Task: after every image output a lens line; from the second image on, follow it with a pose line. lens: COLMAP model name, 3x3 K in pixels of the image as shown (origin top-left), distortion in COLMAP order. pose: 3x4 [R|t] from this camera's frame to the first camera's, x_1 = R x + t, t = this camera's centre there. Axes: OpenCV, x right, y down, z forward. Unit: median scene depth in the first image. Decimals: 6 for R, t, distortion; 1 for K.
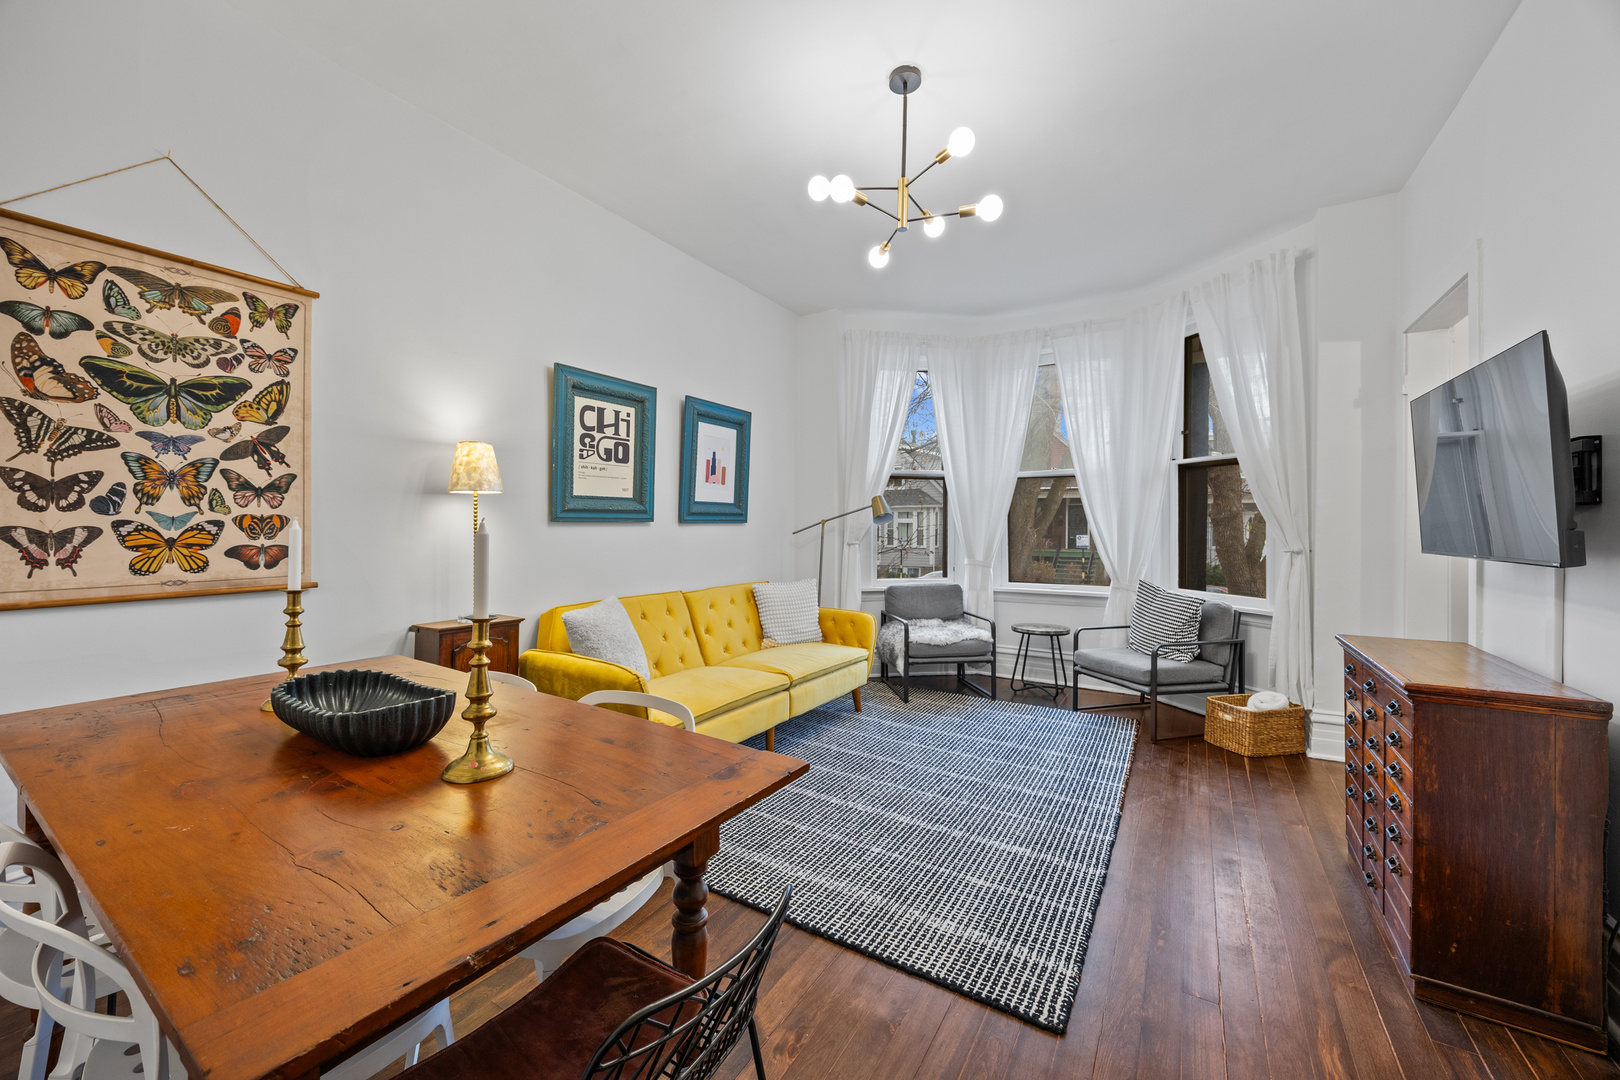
lens RADIAL K [[619.4, 0, 807.2], [0, 619.4, 533.3], [0, 0, 1]] dist [-0.005388, 0.000606]
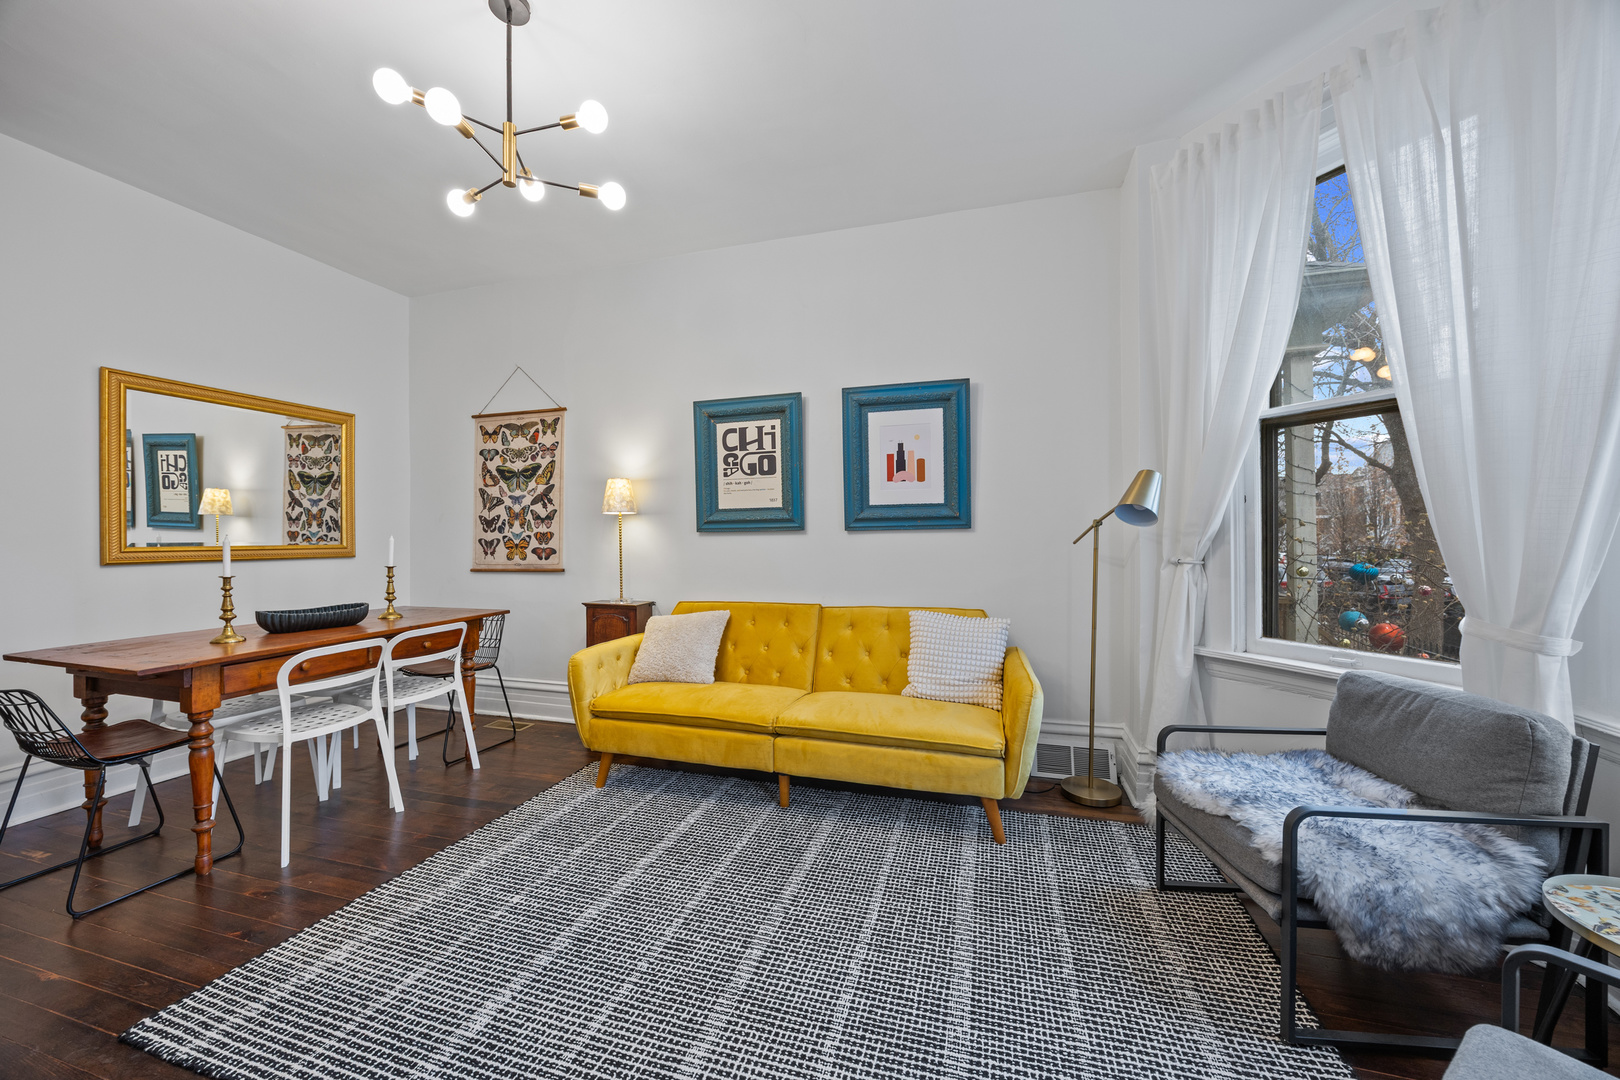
lens RADIAL K [[619.4, 0, 809.0], [0, 619.4, 538.3], [0, 0, 1]] dist [-0.005388, 0.000606]
pose [[0.250962, -0.005088, -0.967984, 1.090161], [-0.001705, 0.999982, -0.005699, -0.000400], [0.967996, 0.003080, 0.250948, 1.199574]]
